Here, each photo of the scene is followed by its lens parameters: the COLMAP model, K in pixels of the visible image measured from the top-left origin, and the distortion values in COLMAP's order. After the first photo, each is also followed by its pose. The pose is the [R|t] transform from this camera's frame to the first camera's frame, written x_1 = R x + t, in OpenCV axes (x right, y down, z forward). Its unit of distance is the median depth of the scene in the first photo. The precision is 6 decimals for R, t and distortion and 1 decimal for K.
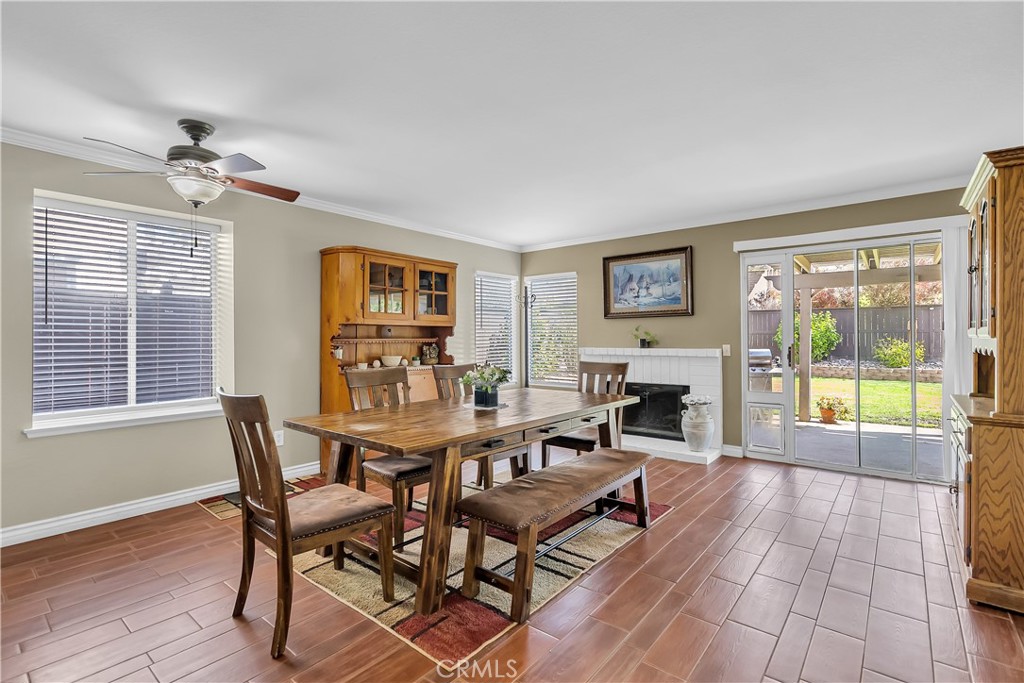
lens RADIAL K [[474.8, 0, 516.8], [0, 474.8, 341.5], [0, 0, 1]] dist [0.004361, -0.000318]
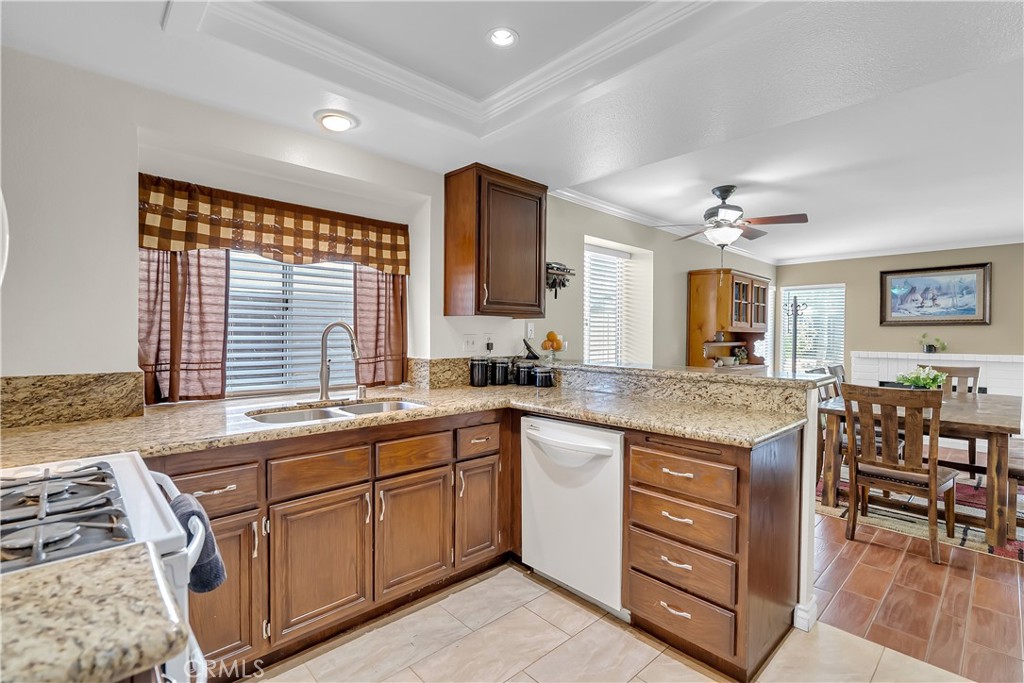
lens RADIAL K [[474.8, 0, 510.2], [0, 474.8, 338.6], [0, 0, 1]] dist [0.004361, -0.000318]
pose [[0.993857, 0.011999, -0.110023, -0.597668], [-0.011910, 0.999928, 0.001464, -0.009976], [0.110033, -0.000145, 0.993928, -0.224911]]
